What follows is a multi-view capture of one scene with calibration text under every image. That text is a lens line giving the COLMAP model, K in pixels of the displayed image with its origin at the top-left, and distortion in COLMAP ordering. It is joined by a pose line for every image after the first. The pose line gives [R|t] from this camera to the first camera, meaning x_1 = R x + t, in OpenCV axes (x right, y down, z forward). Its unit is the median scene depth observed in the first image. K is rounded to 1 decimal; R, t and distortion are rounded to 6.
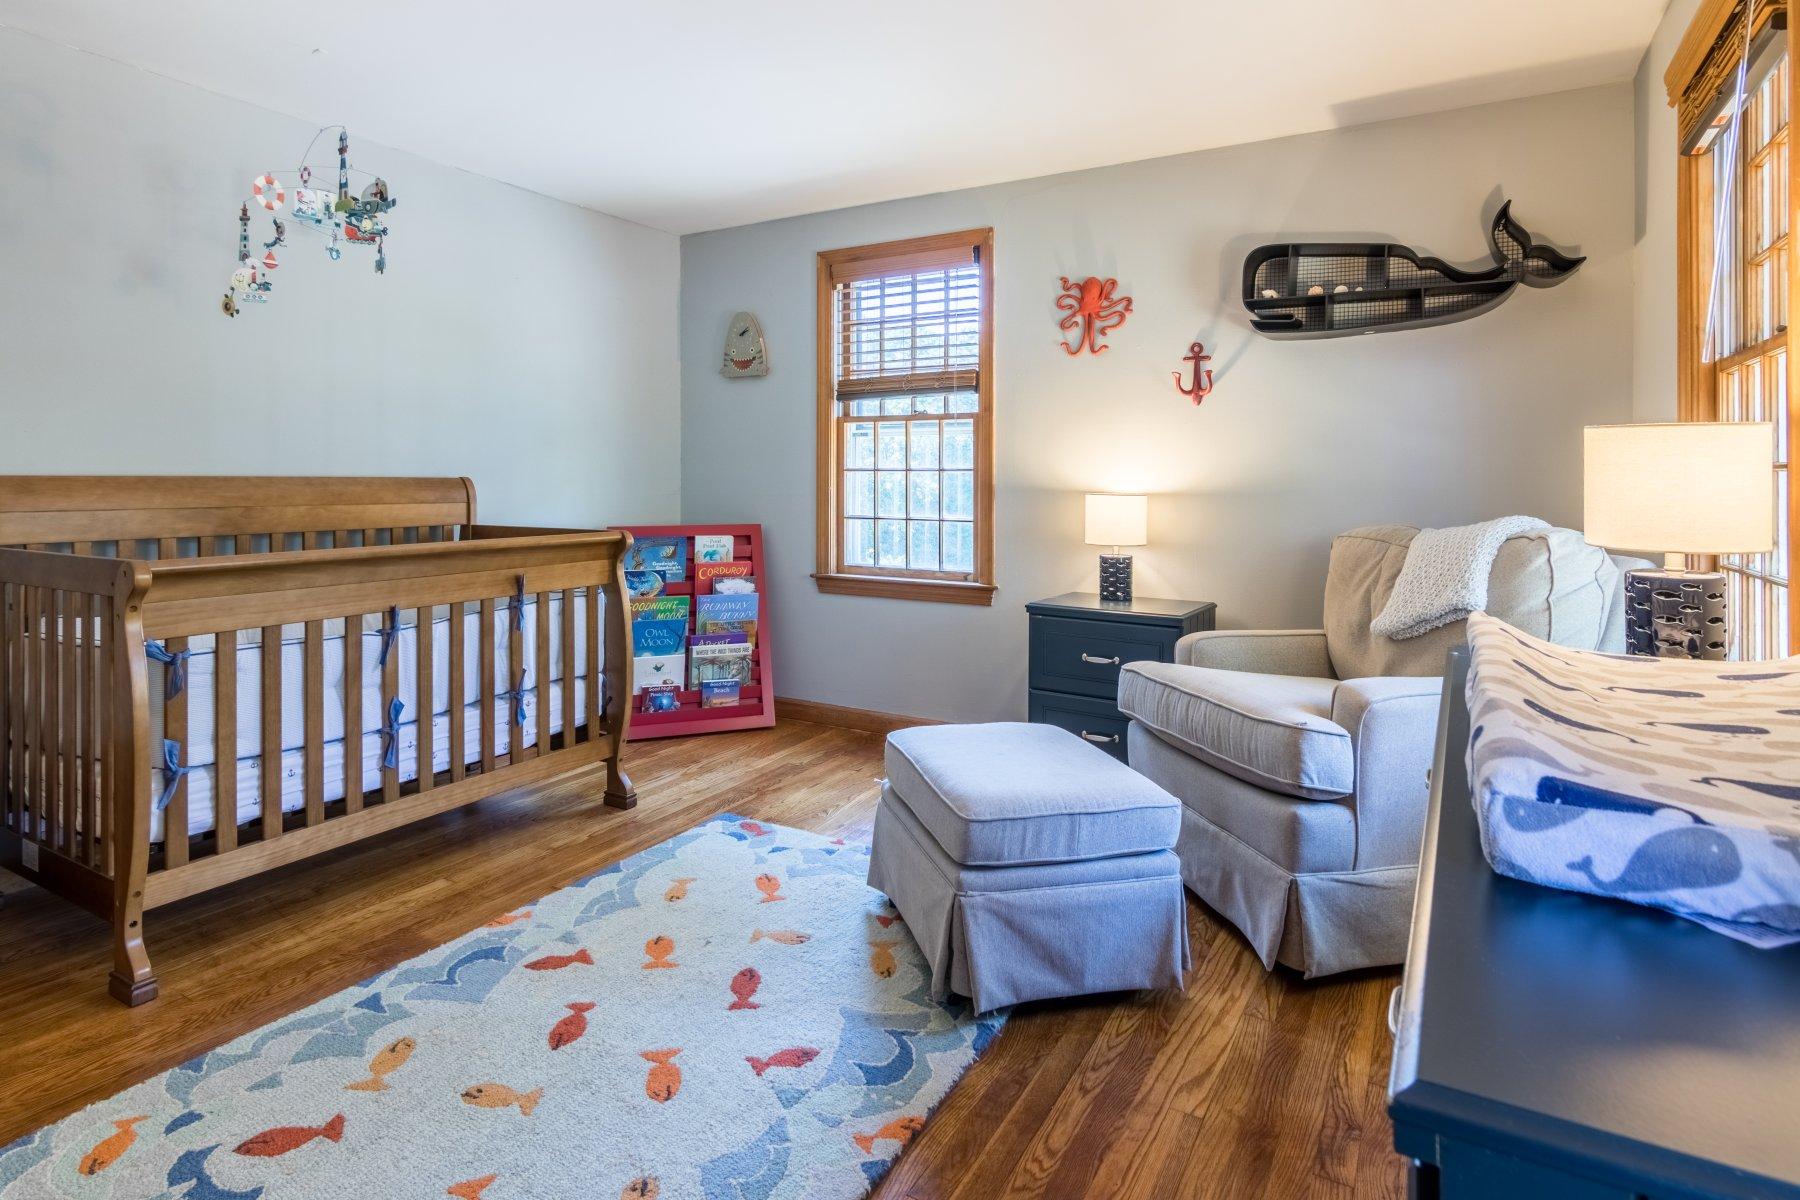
lens RADIAL K [[944.8, 0, 886.2], [0, 944.8, 481.7], [0, 0, 1]] dist [0.001711, 0.000384]
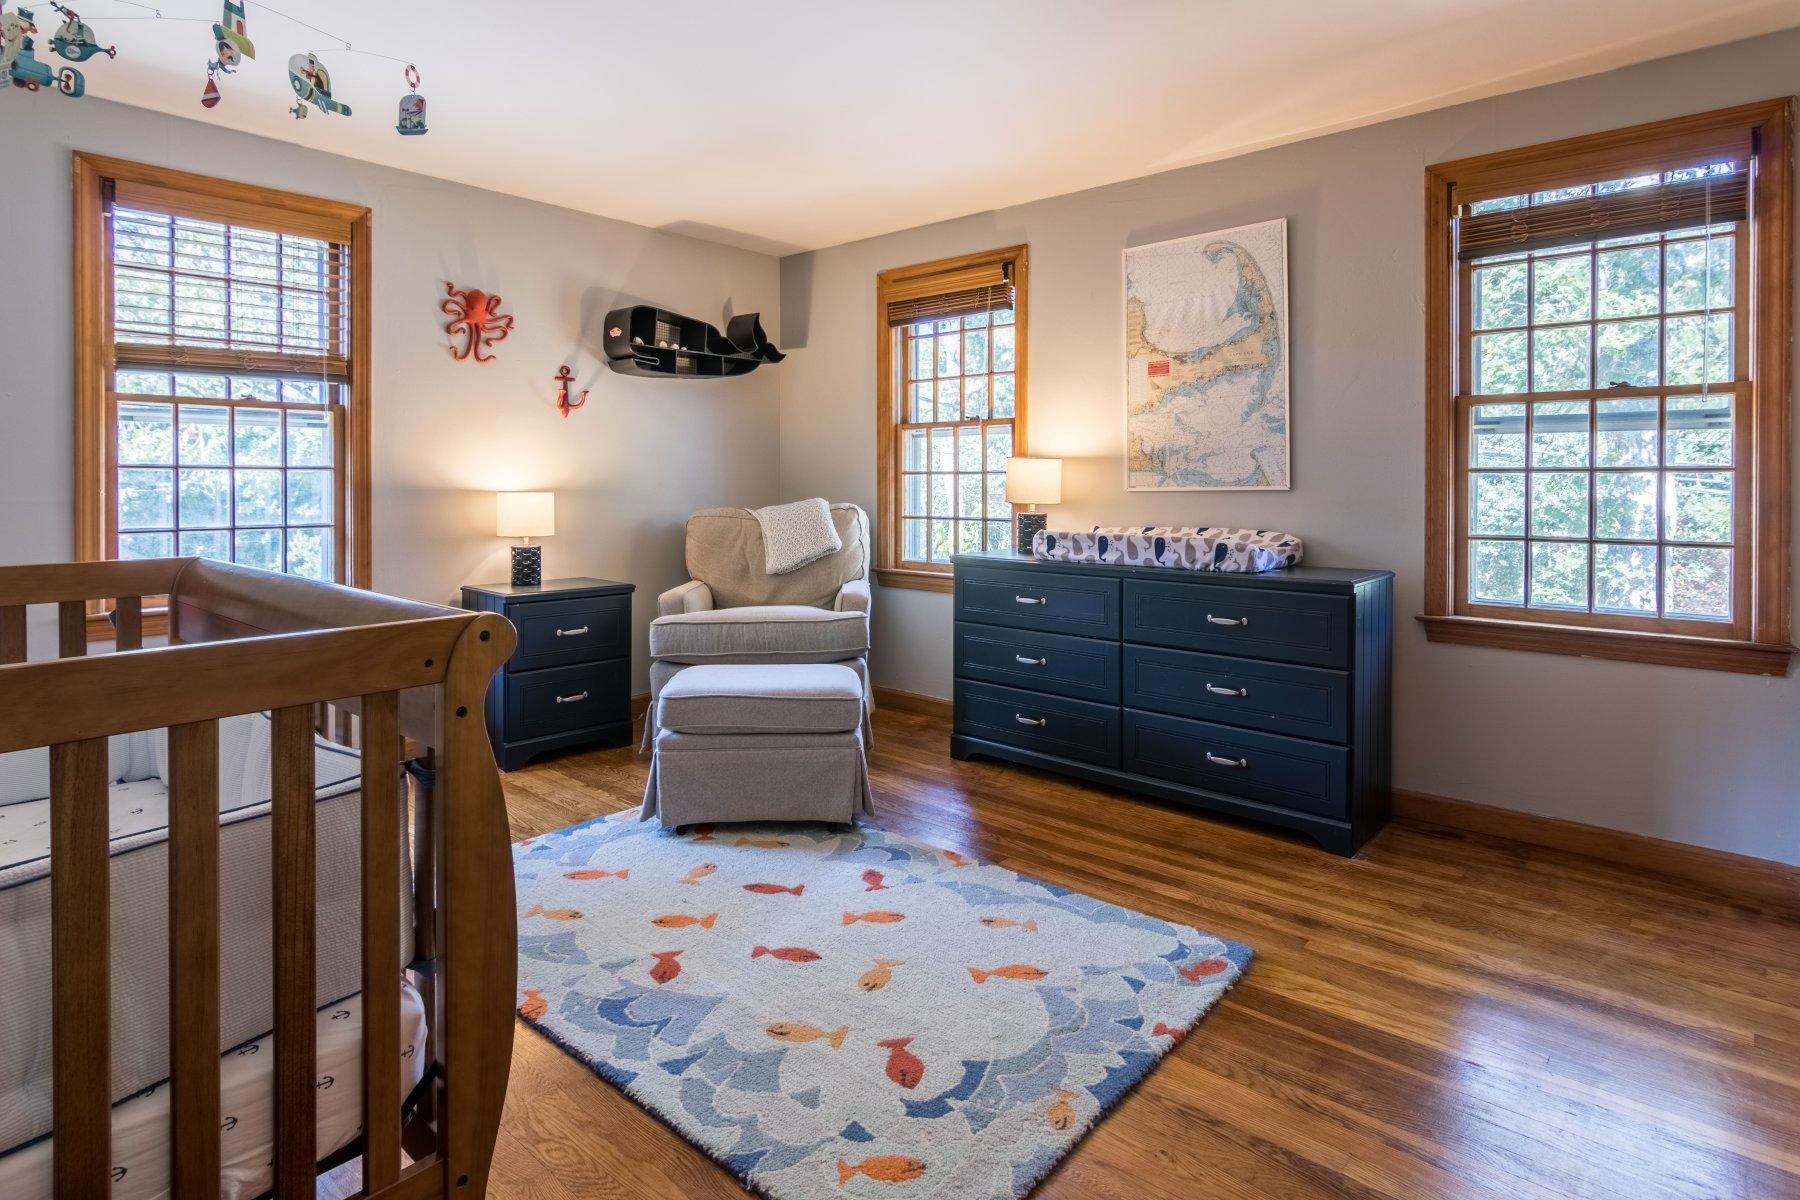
lens RADIAL K [[944.8, 0, 862.7], [0, 944.8, 490.5], [0, 0, 1]] dist [0.001711, 0.000384]
pose [[0.222073, -0.016603, 0.974889, -1.166059], [0.002710, 0.999862, 0.016411, -0.008338], [-0.975026, -0.001003, 0.222088, 0.533800]]
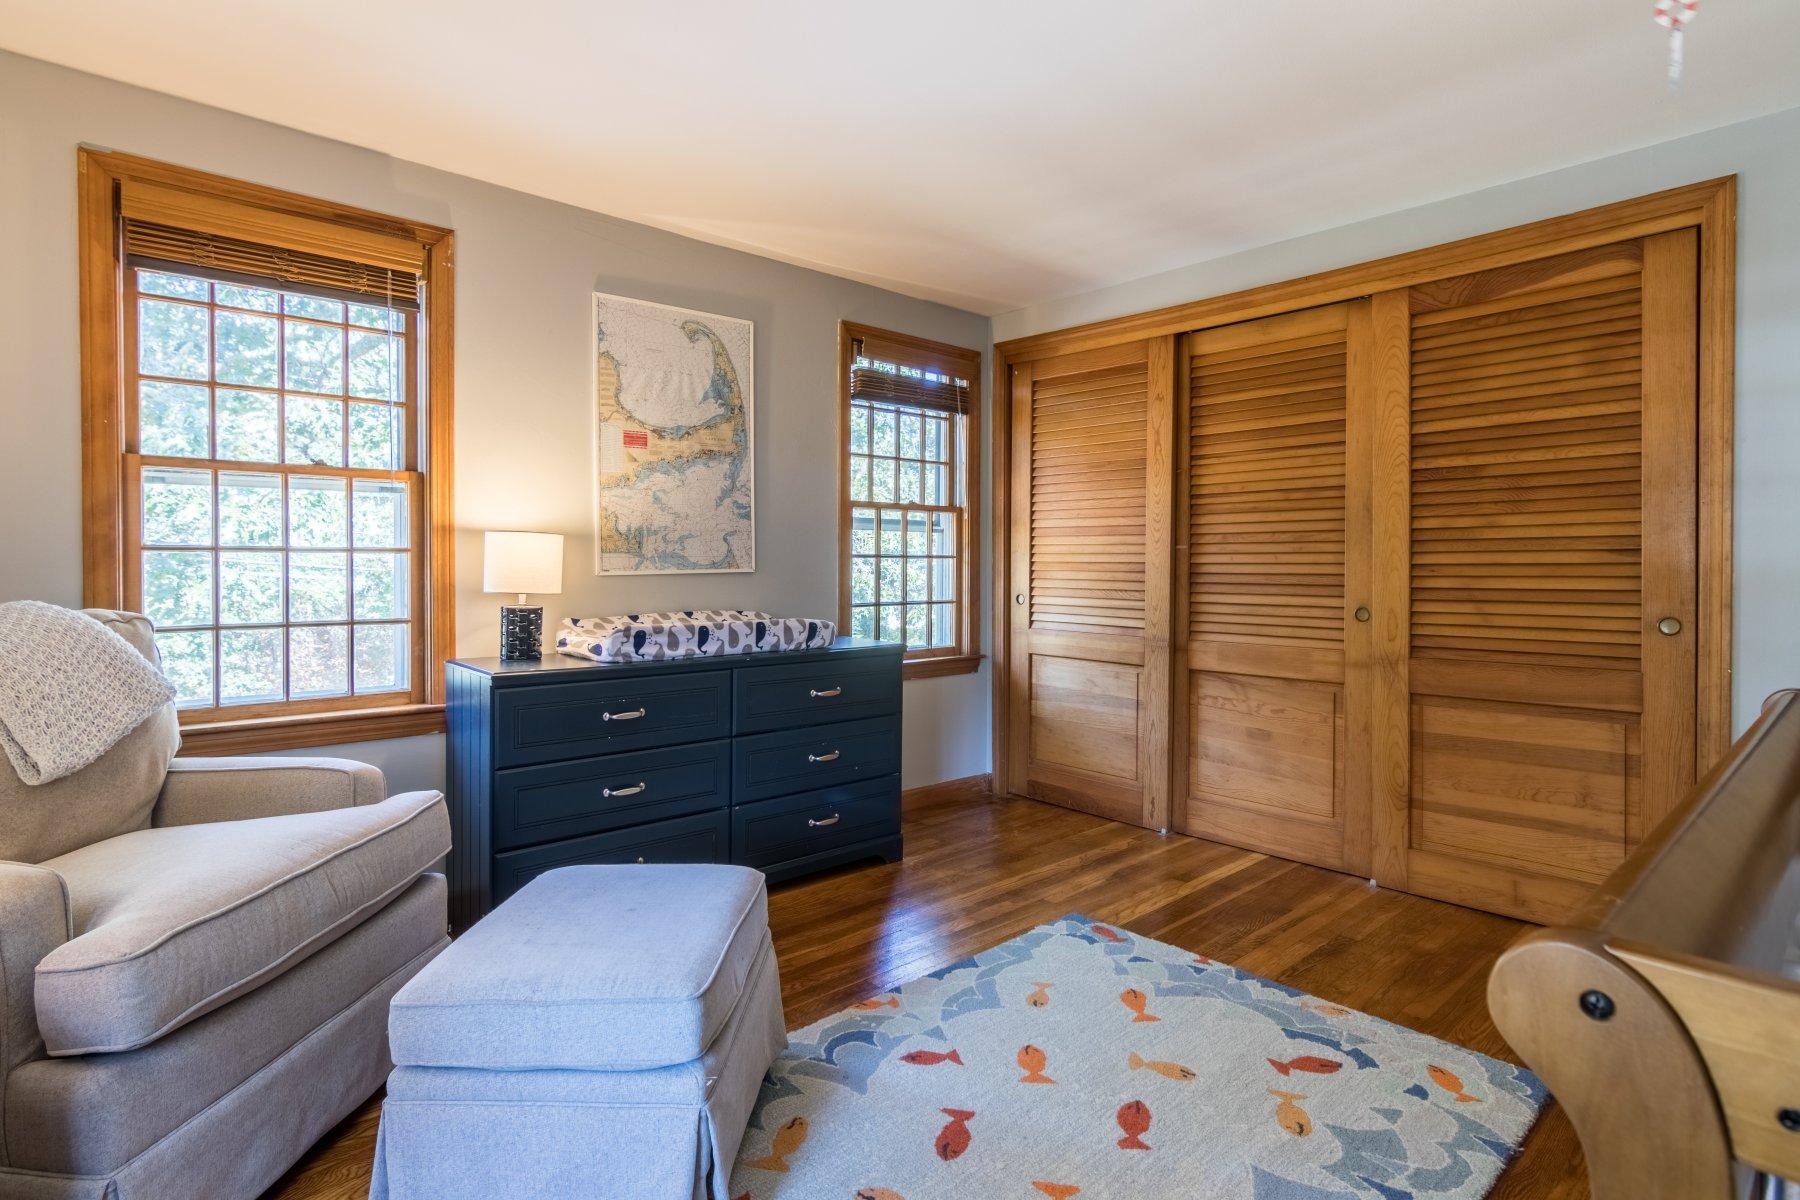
lens RADIAL K [[944.8, 0, 871.9], [0, 944.8, 574.6], [0, 0, 1]] dist [0.001711, 0.000384]
pose [[-0.949585, -0.014366, 0.313181, -0.305546], [-0.009355, 0.999803, 0.017497, -0.008949], [-0.313370, 0.013685, -0.949532, 1.641376]]
